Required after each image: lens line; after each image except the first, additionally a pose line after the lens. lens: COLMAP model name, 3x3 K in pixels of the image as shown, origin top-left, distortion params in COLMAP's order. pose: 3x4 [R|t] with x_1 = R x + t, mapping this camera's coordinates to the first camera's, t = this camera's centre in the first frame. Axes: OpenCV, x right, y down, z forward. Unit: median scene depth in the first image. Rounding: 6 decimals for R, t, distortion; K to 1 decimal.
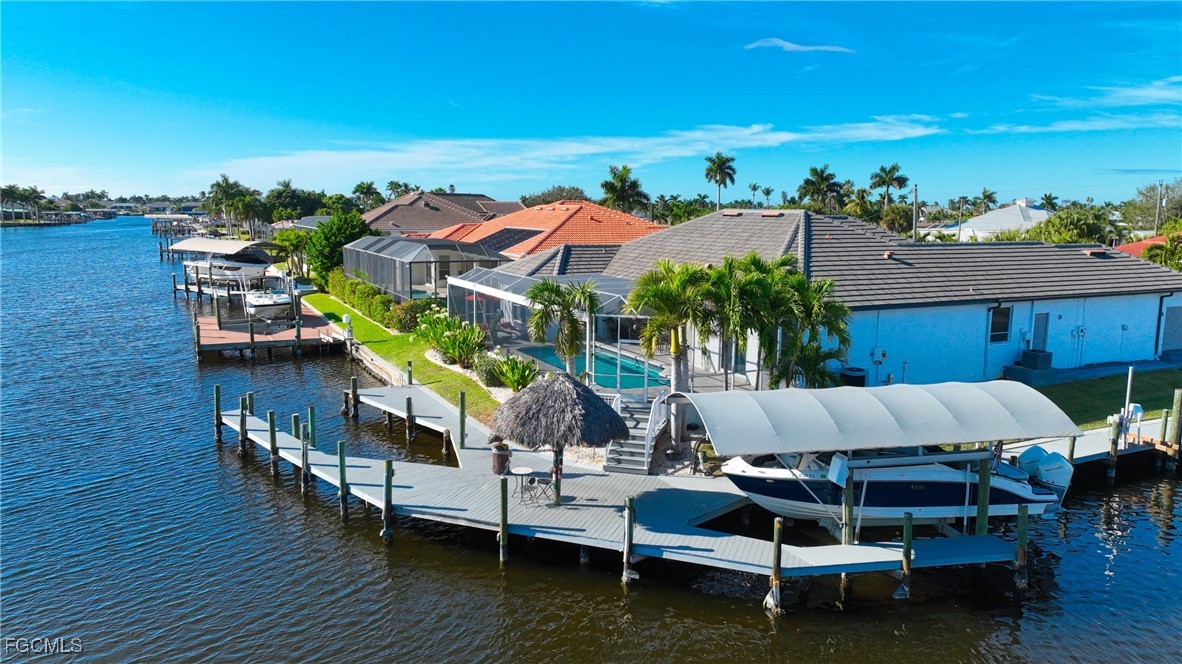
lens RADIAL K [[829.9, 0, 591.8], [0, 829.9, 336.0], [0, 0, 1]] dist [0.002196, 0.009751]
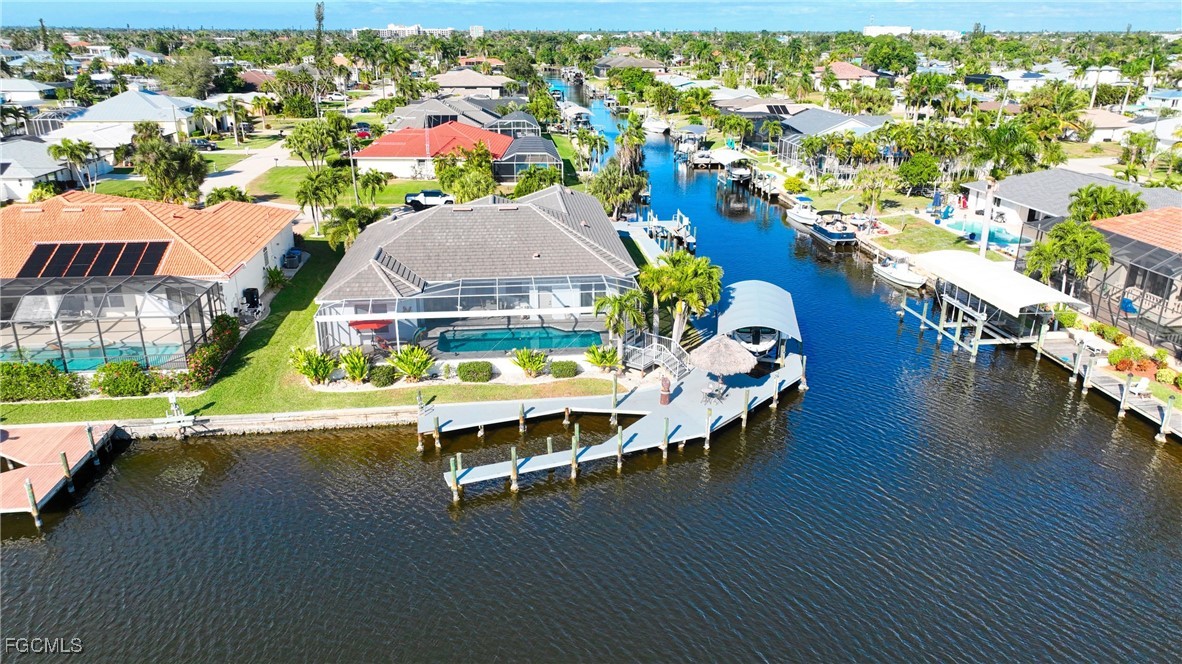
lens RADIAL K [[829.9, 0, 591.8], [0, 829.9, 336.0], [0, 0, 1]] dist [0.002196, 0.009751]
pose [[0.342907, -0.333182, 0.878296, -1.214018], [0.143400, 0.942593, 0.301587, -0.387769], [-0.928359, 0.022531, 0.371000, 0.330526]]
